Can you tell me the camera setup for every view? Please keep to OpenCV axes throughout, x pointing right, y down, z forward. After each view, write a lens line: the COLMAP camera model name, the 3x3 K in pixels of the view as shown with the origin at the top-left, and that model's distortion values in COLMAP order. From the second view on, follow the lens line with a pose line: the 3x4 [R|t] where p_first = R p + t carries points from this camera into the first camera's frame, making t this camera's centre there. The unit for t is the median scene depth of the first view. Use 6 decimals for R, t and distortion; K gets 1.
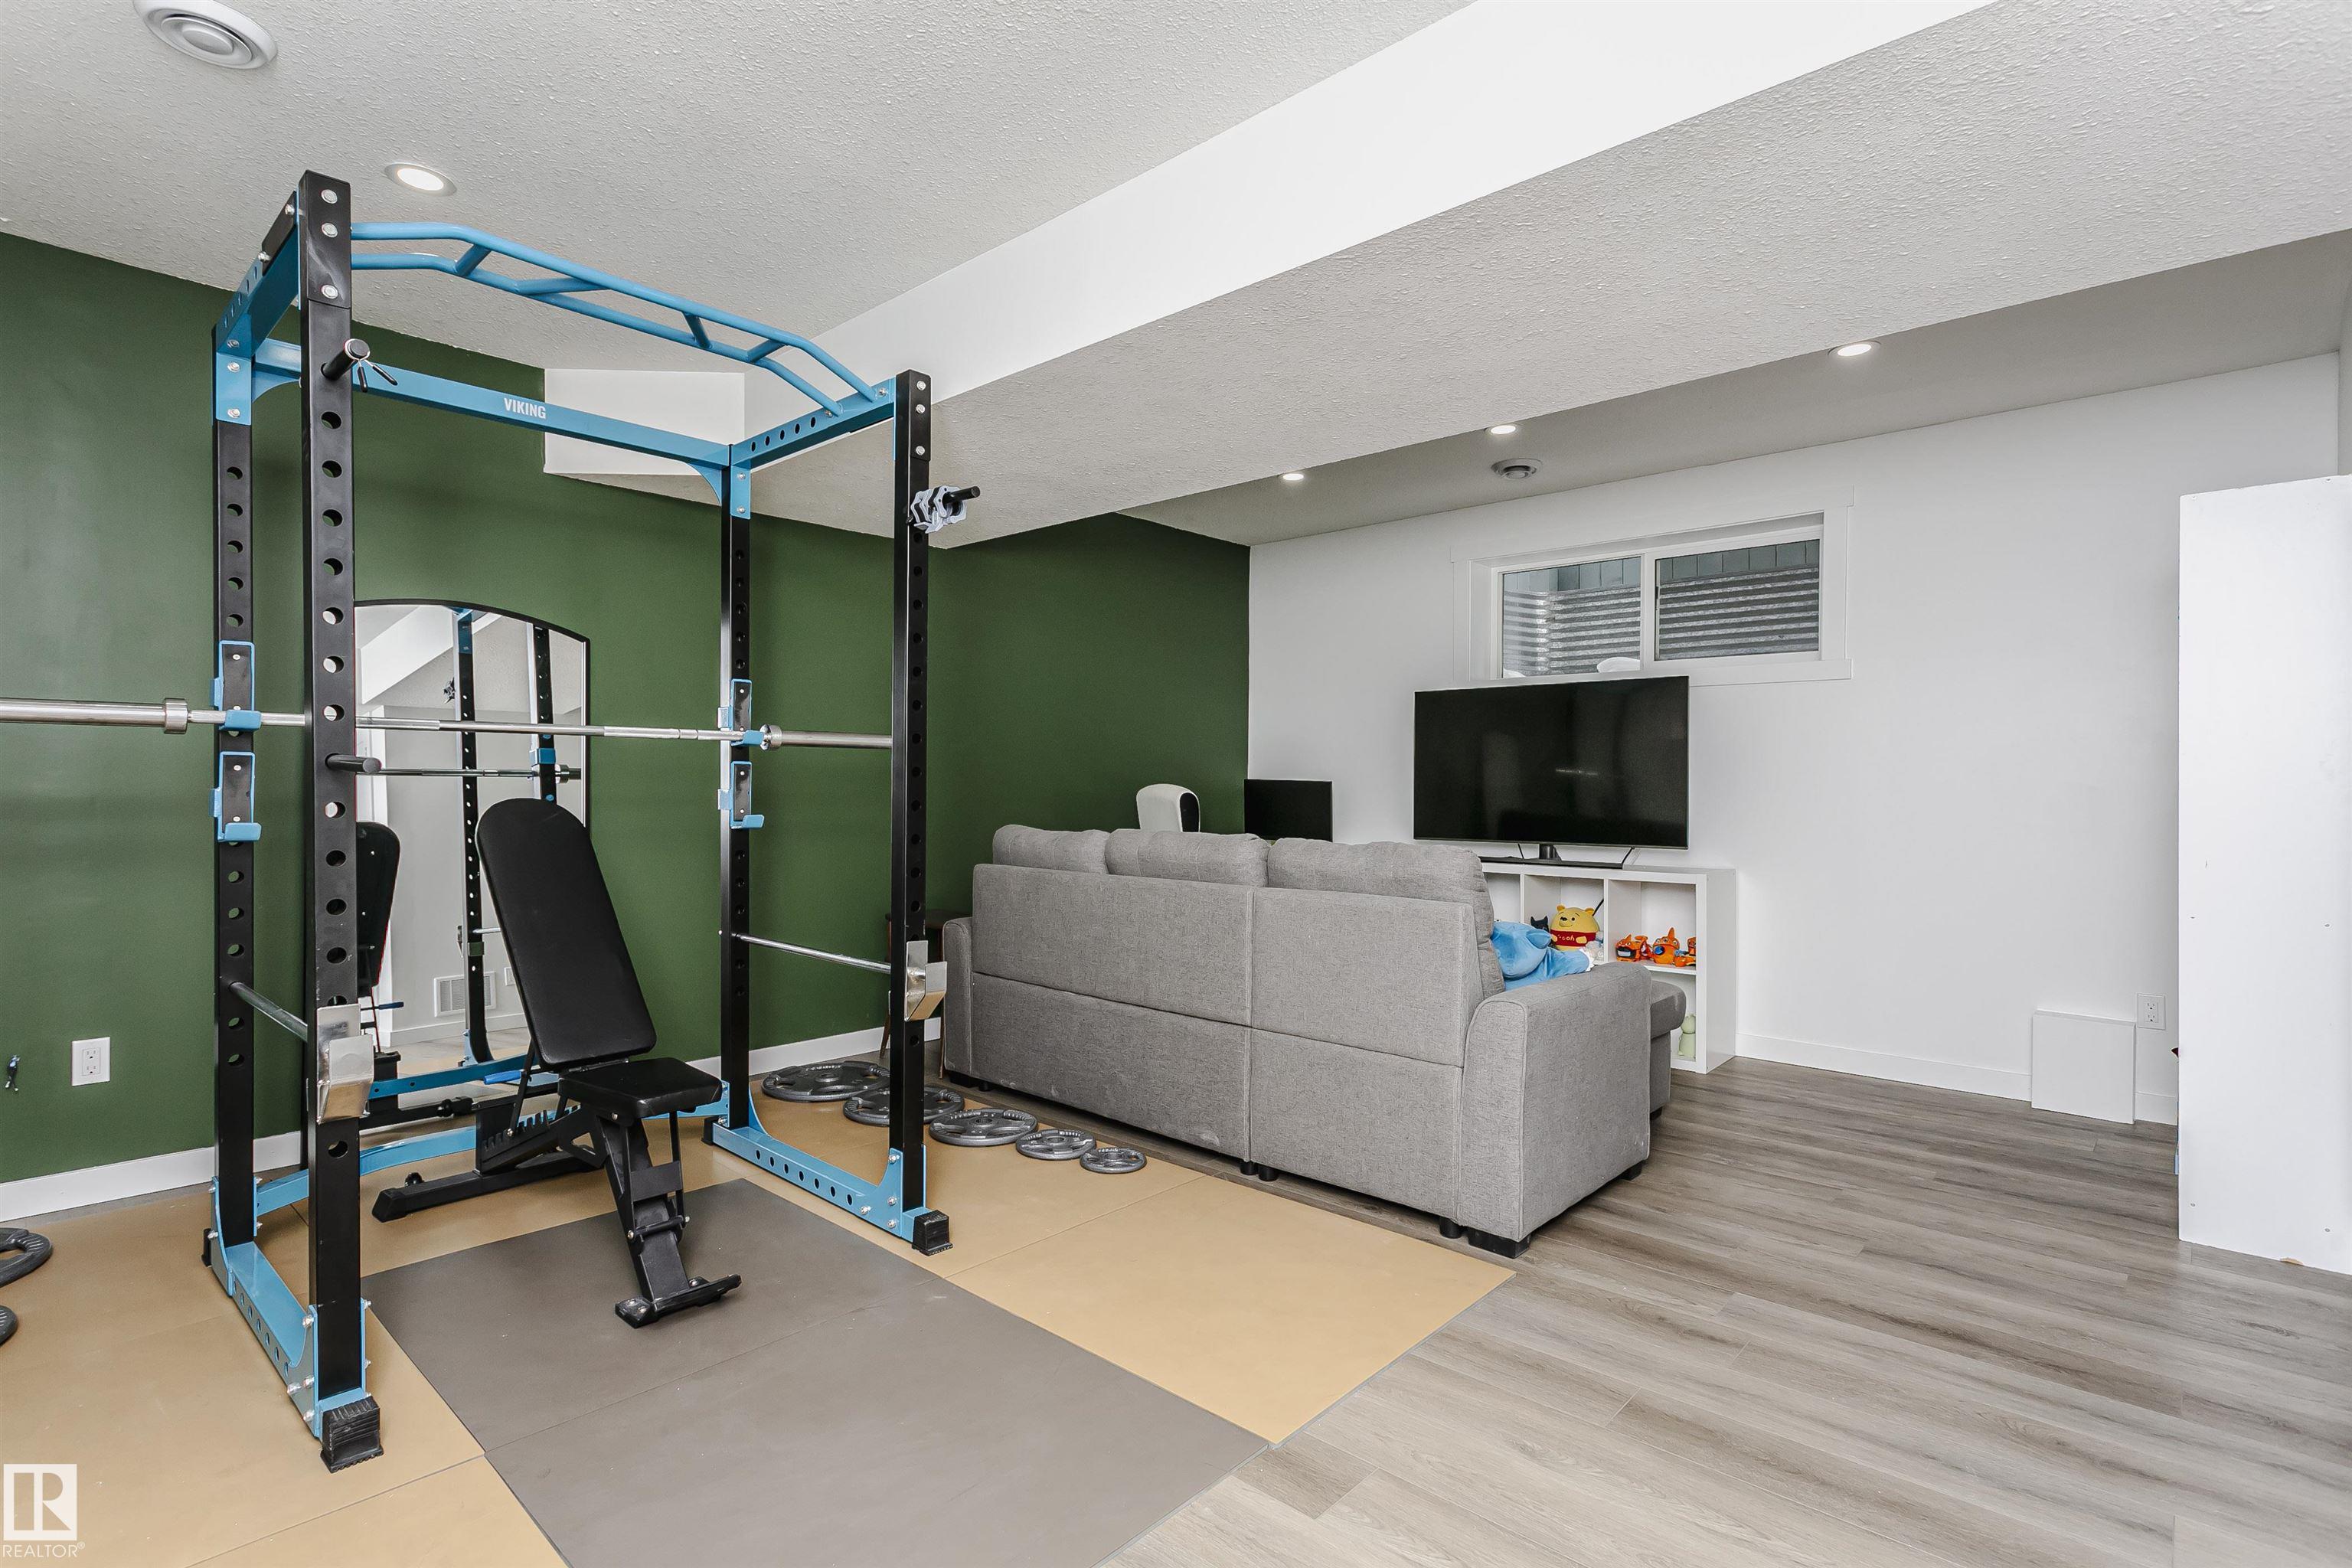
lens RADIAL K [[1128.3, 0, 1154.2], [0, 1128.3, 794.5], [0, 0, 1]] dist [-0.000670, 0.000224]
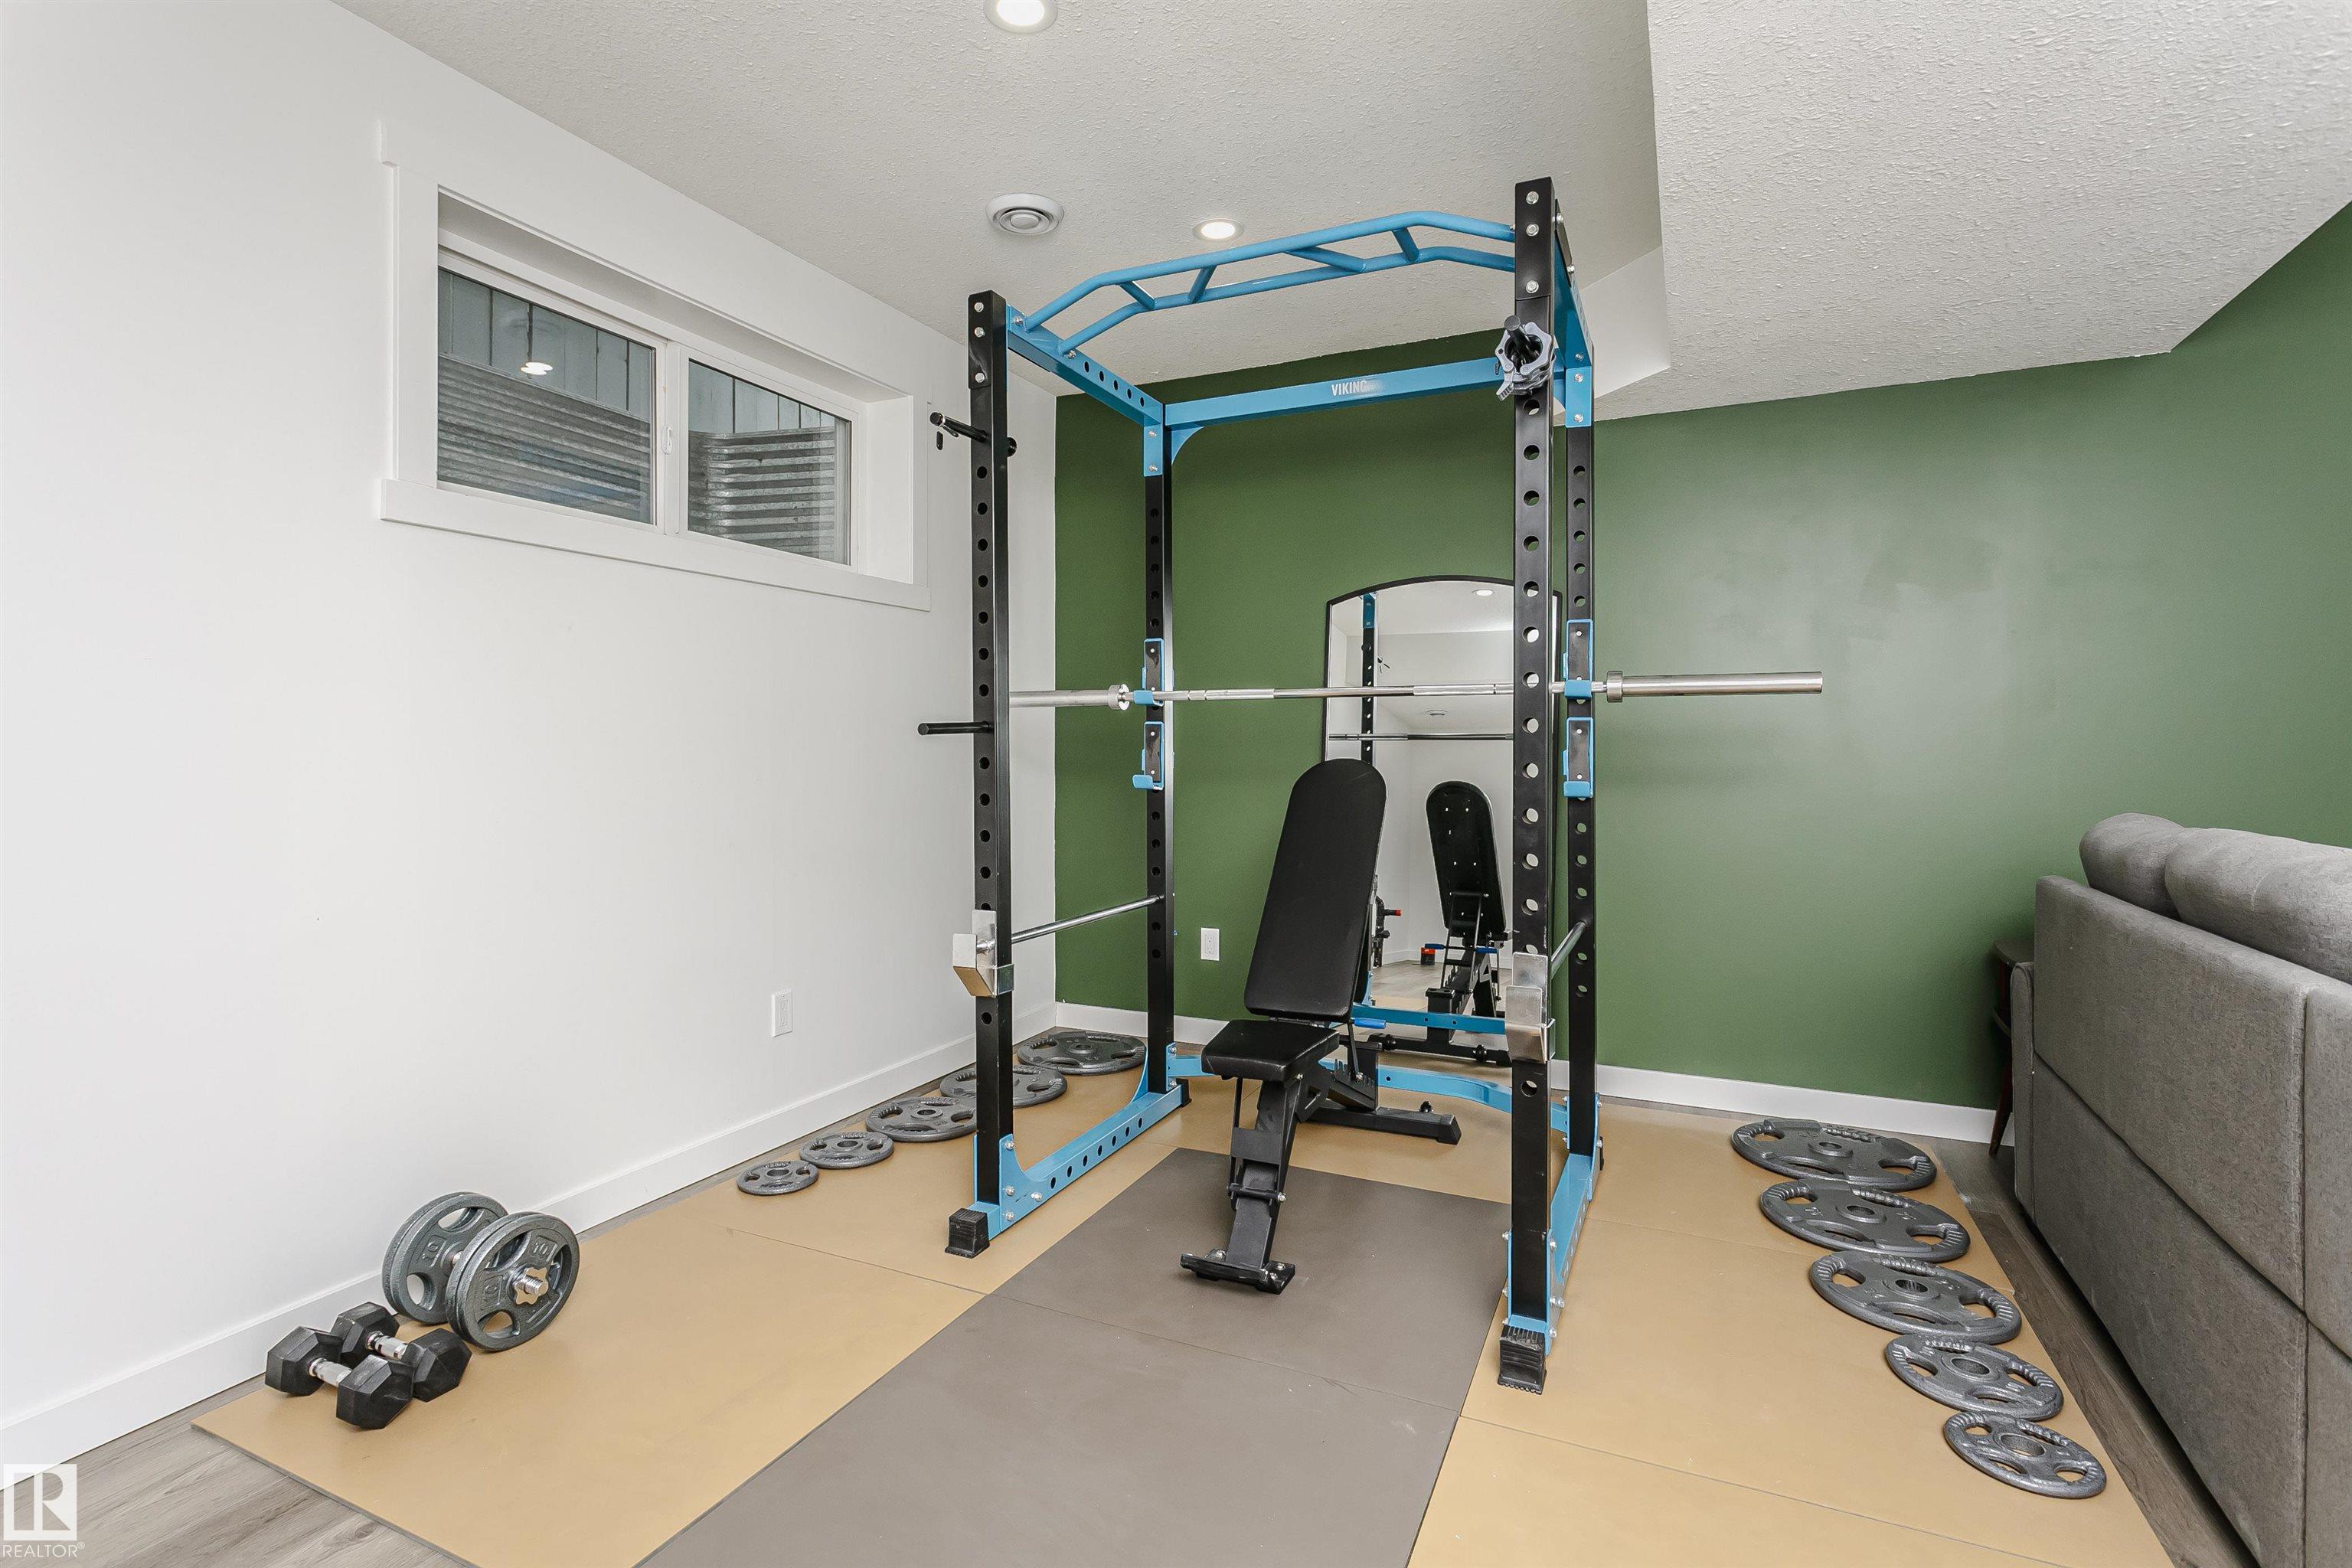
lens RADIAL K [[1173.0, 0, 1171.1], [0, 1173.0, 759.4], [0, 0, 1]] dist [0.084865, 0.000161]
pose [[0.271203, -0.001615, -0.962521, 0.456469], [0.007637, 0.999971, 0.000474, 0.001541], [0.962492, -0.007480, 0.271207, 0.540846]]
